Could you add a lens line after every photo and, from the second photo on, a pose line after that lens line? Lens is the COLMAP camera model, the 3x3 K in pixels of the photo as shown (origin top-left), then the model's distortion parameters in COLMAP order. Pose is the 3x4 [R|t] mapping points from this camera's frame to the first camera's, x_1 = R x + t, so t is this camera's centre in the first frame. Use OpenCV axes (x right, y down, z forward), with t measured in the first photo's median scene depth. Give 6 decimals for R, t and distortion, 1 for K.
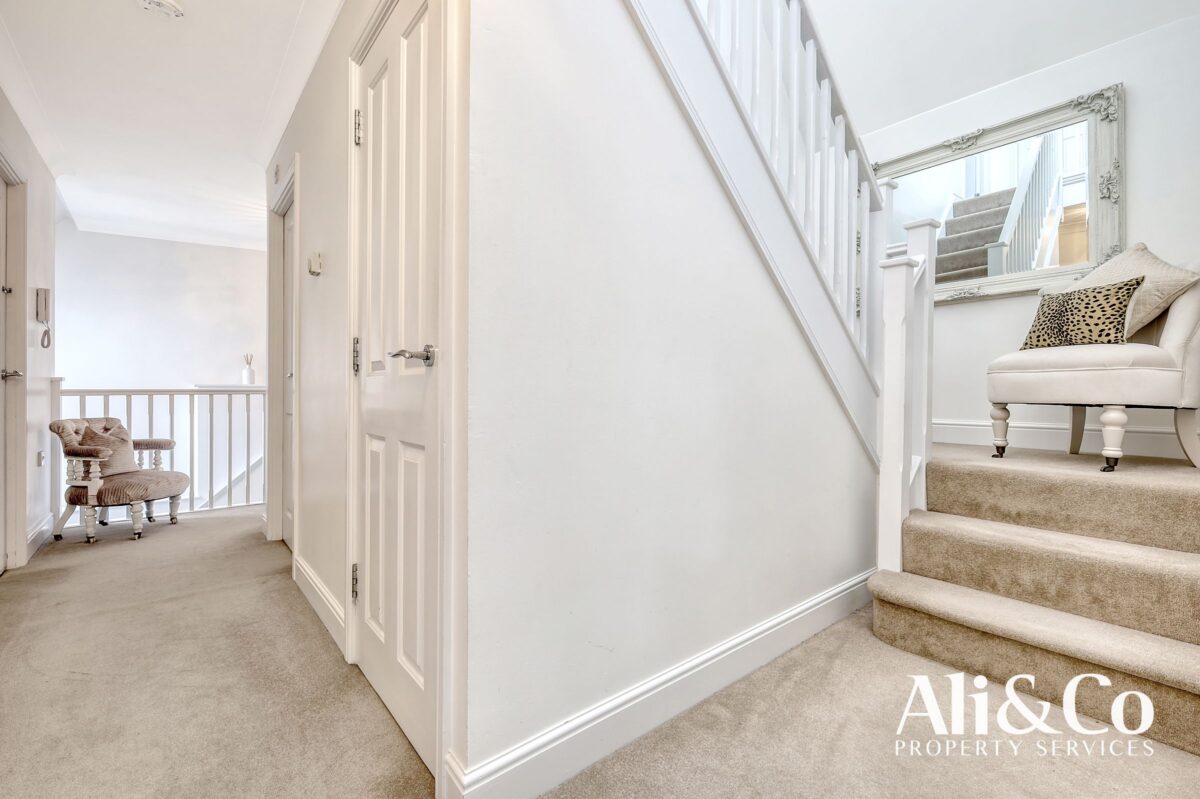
lens RADIAL K [[527.1, 0, 596.0], [0, 527.1, 397.6], [0, 0, 1]] dist [0.009836, 0.000082]
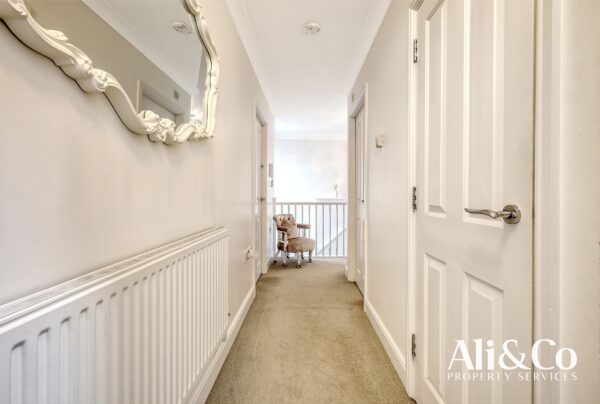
lens RADIAL K [[263.6, 0, 301.5], [0, 263.6, 197.6], [0, 0, 1]] dist [0.009836, 0.000082]
pose [[0.775242, 0.004372, -0.631649, -0.126133], [-0.003702, 0.999990, 0.002378, -0.047526], [0.631653, 0.000495, 0.775251, 0.110483]]
